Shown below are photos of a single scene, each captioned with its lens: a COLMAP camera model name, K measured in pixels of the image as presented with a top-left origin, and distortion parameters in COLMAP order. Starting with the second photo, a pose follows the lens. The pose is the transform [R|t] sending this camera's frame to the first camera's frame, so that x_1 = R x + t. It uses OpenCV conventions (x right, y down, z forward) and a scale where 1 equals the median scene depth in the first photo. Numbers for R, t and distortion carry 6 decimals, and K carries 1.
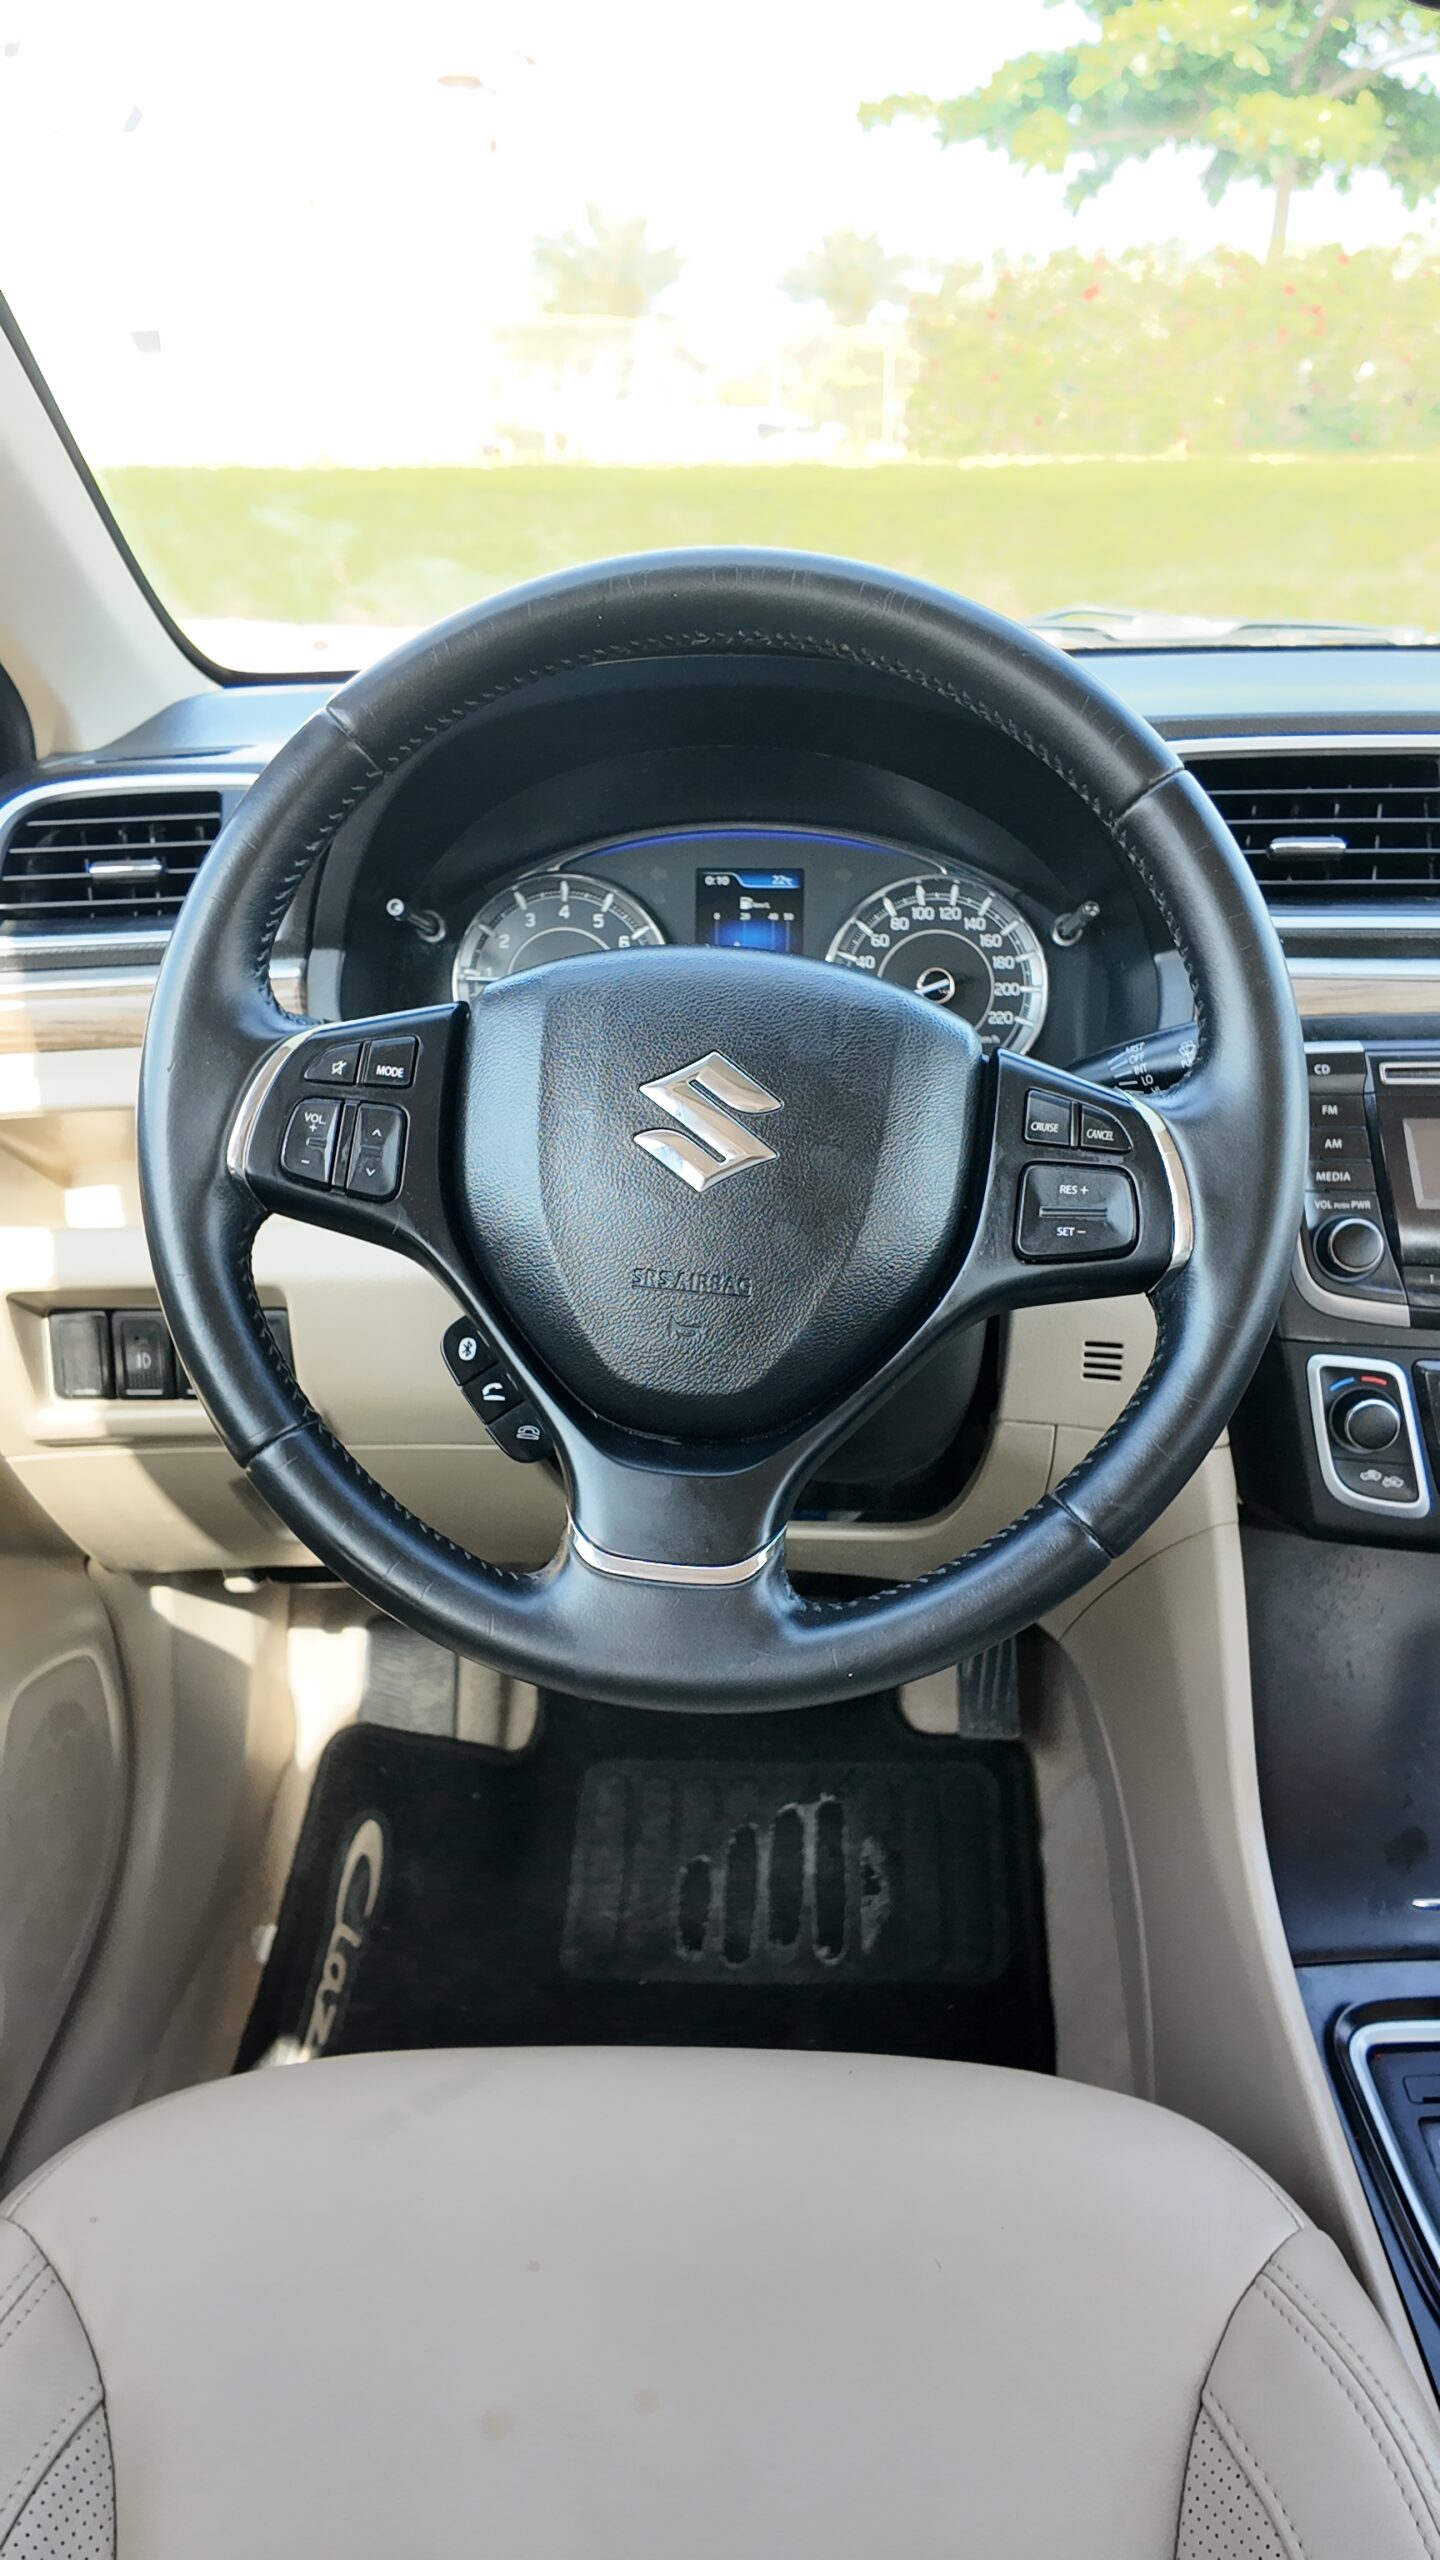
lens RADIAL K [[1856.6, 0, 720.0], [0, 1856.6, 1280.0], [0, 0, 1]] dist [0.136079, -0.206386]
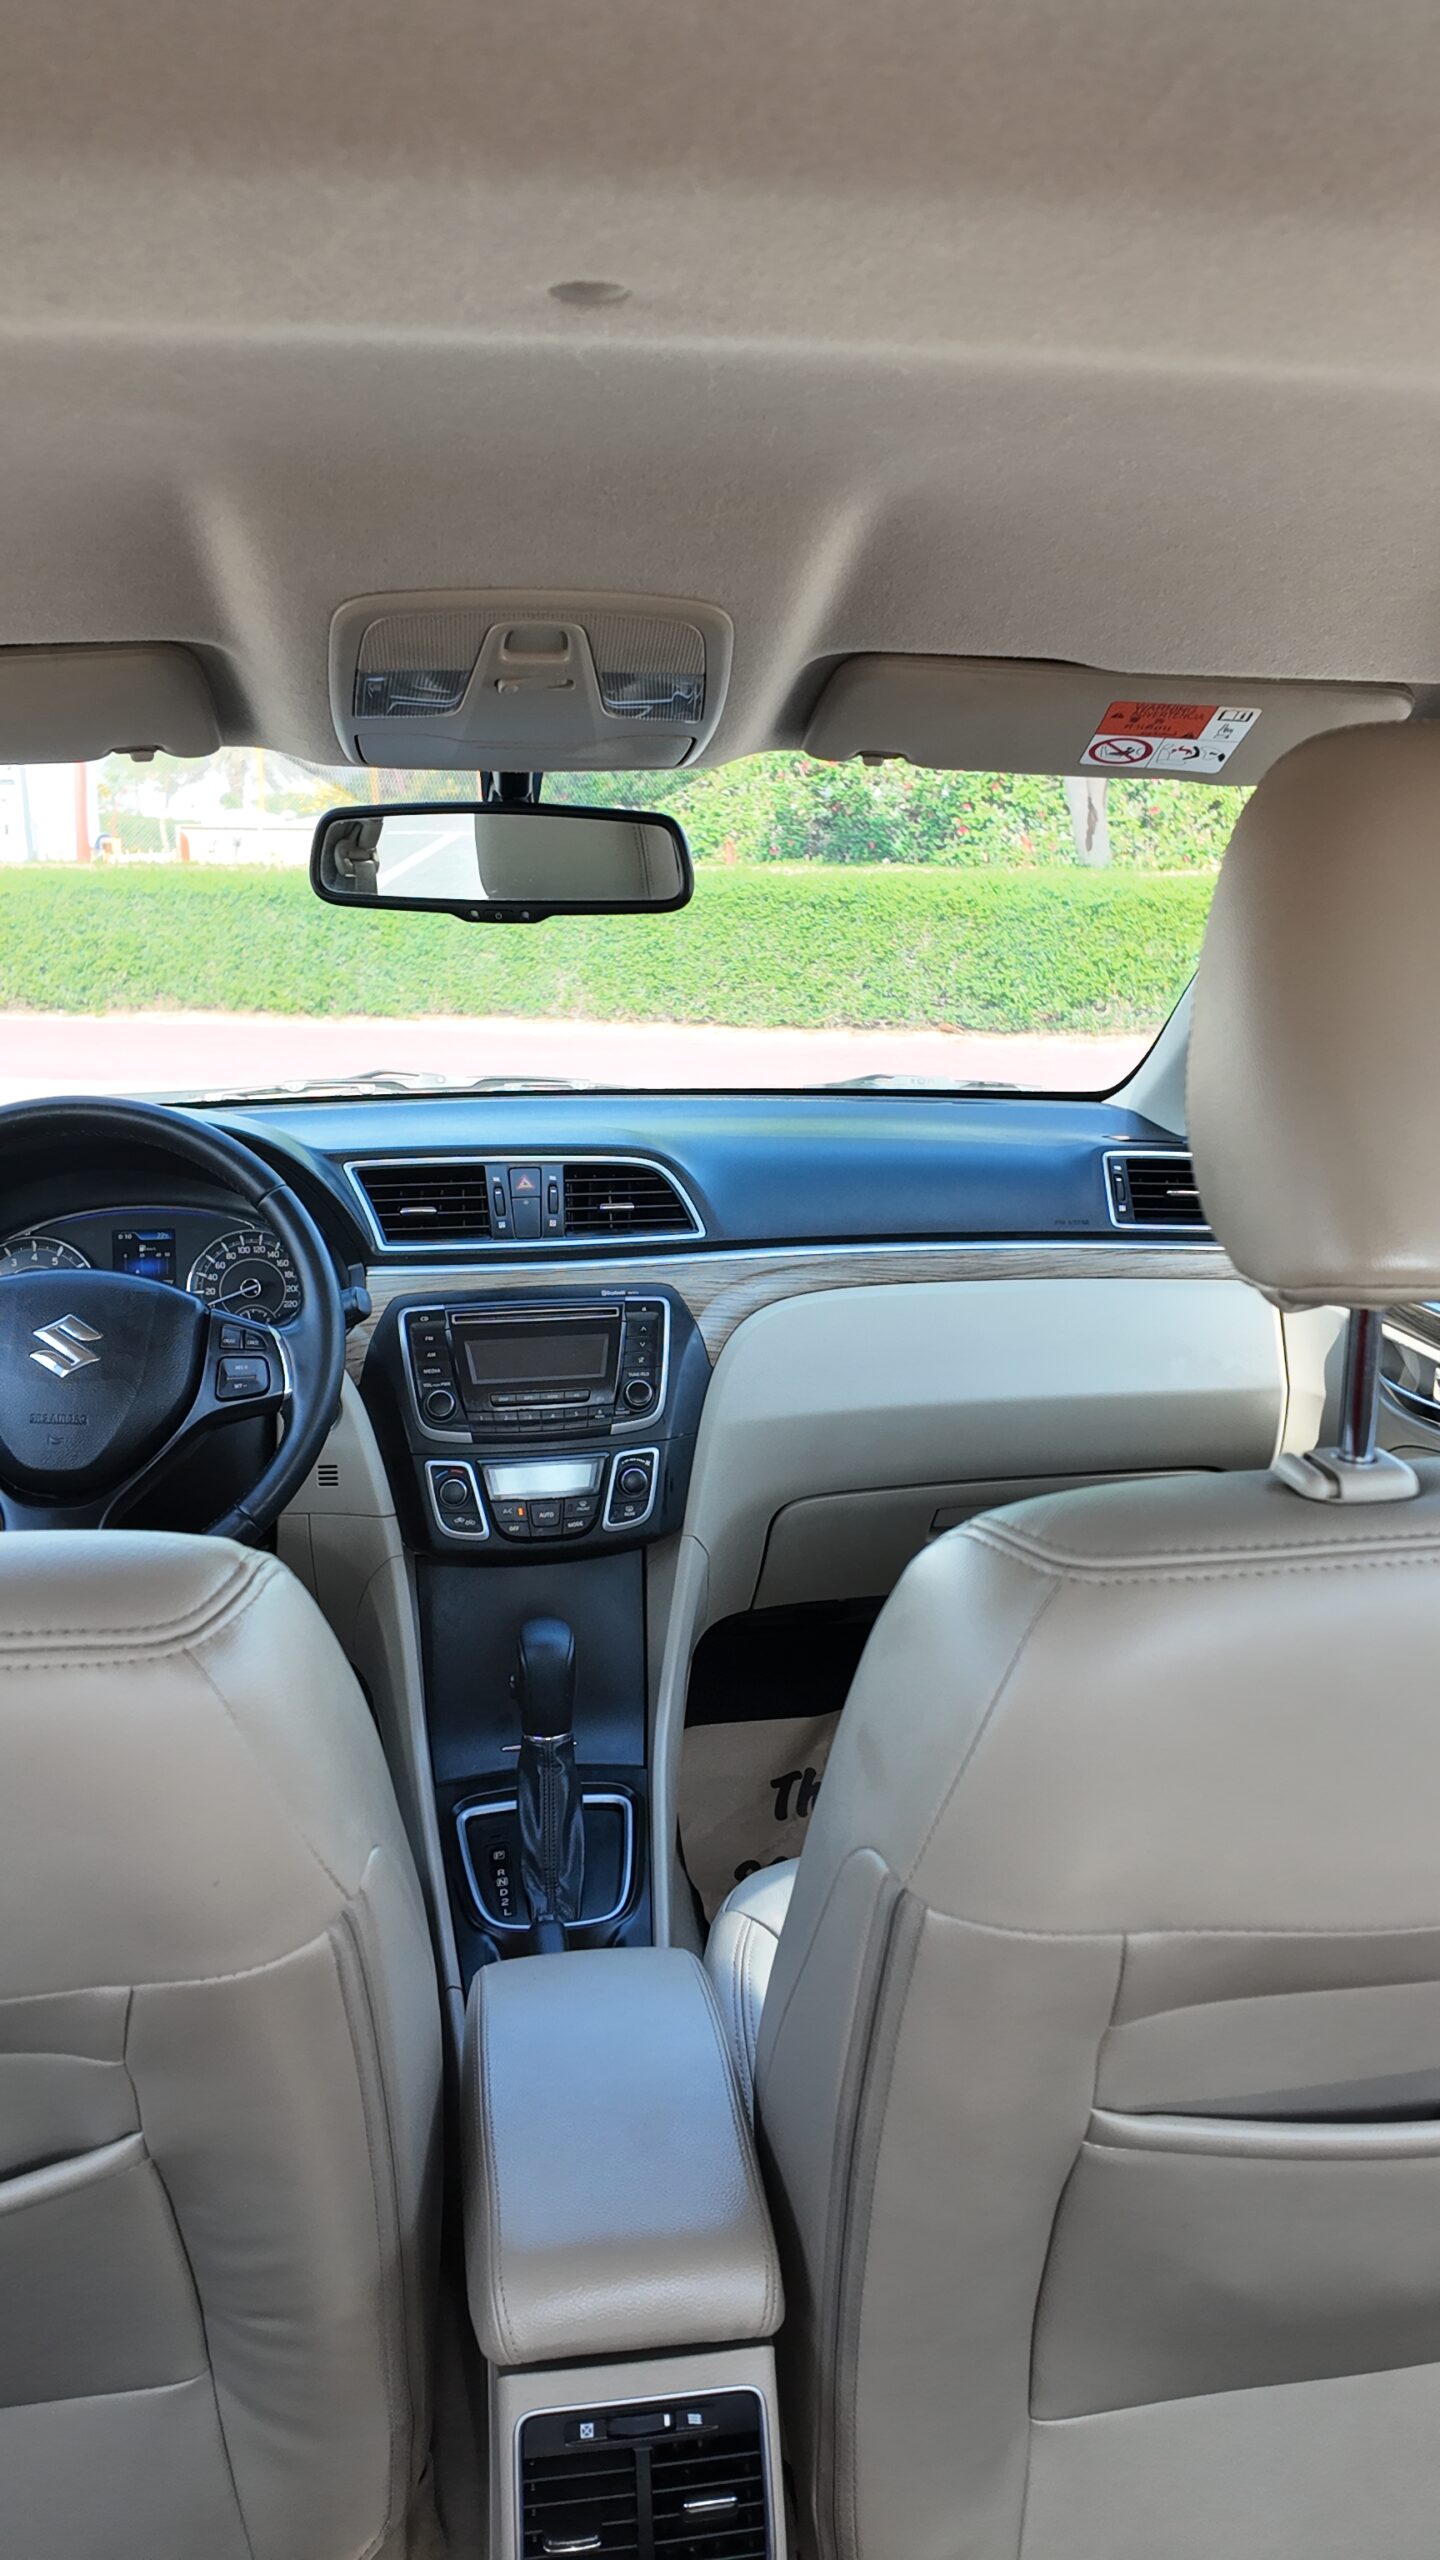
lens RADIAL K [[1853.8, 0, 733.3], [0, 1853.8, 1277.3], [0, 0, 1]] dist [0.105165, -0.098871]
pose [[0.980303, -0.043926, 0.192551, 0.264186], [0.077976, 0.981830, -0.173001, 0.215419], [-0.181453, 0.184608, 0.965916, -0.995104]]
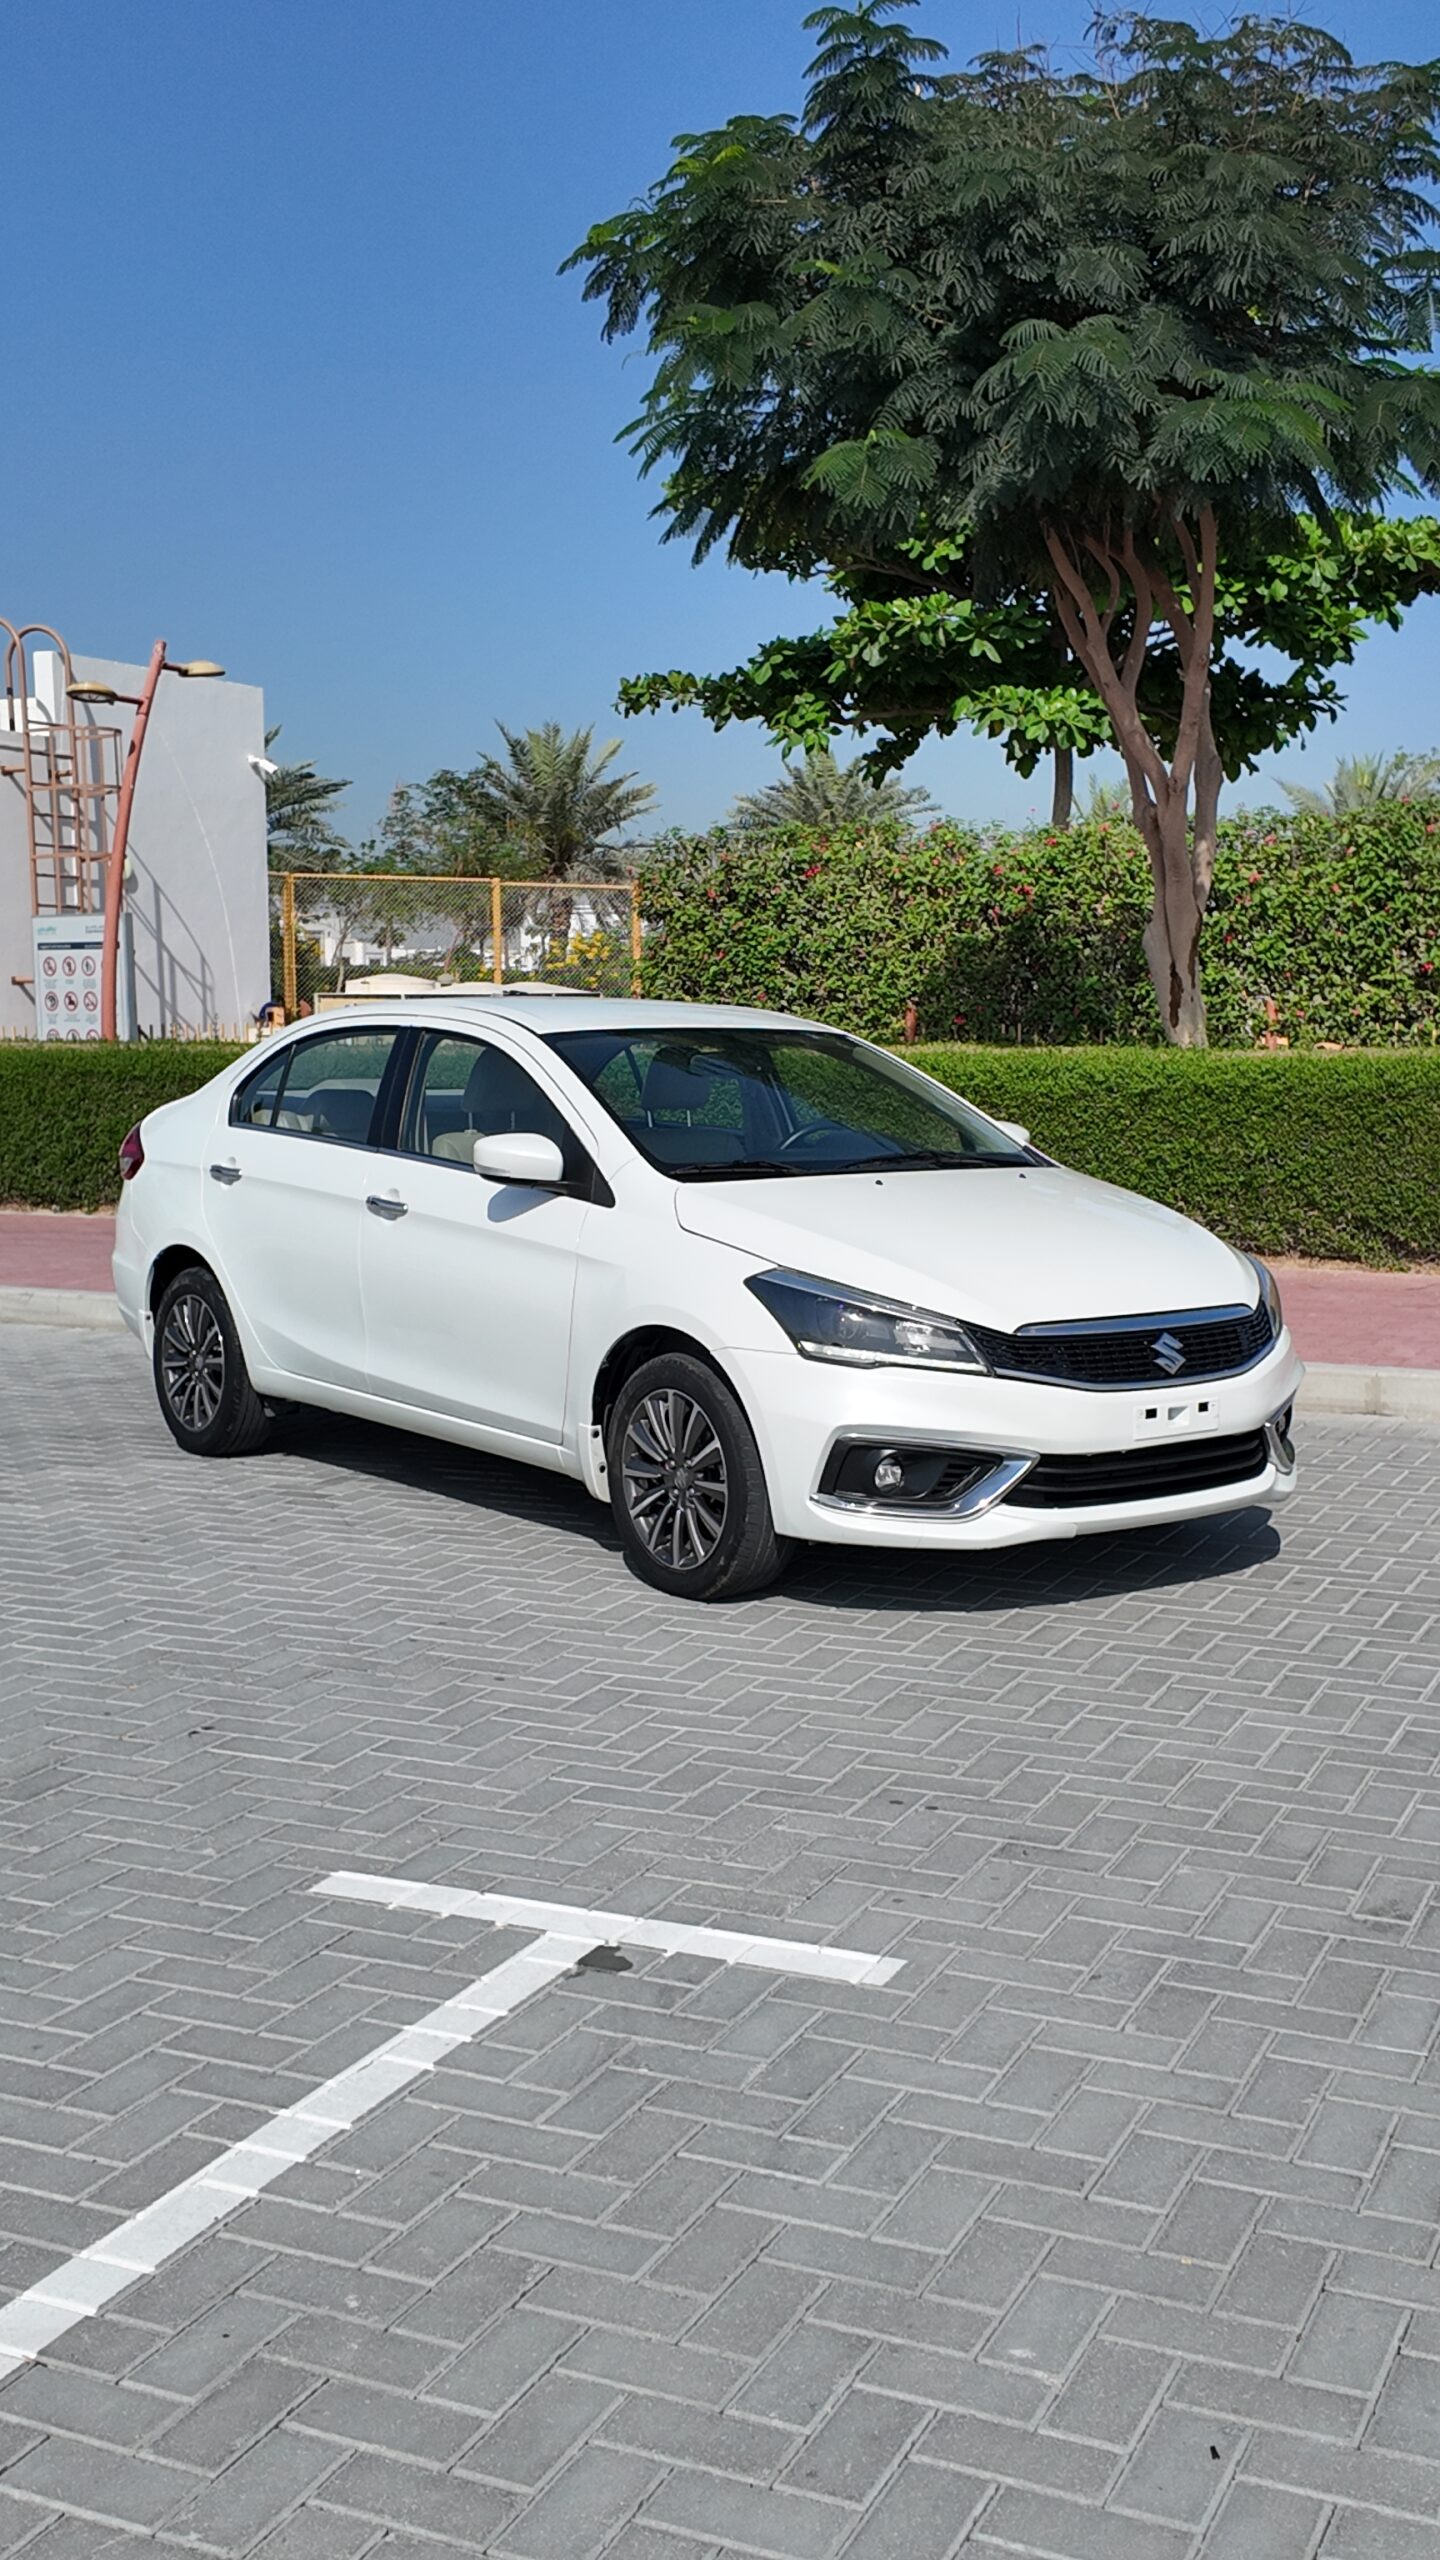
lens RADIAL K [[2514.7, 0, 722.2], [0, 2514.7, 1267.9], [0, 0, 1]] dist [0.127559, -0.131492]
pose [[0.999583, -0.001769, -0.028828, 4.200688], [-0.006860, 0.955014, -0.296482, 1.088298], [0.028055, 0.296556, 0.954603, -3.553155]]
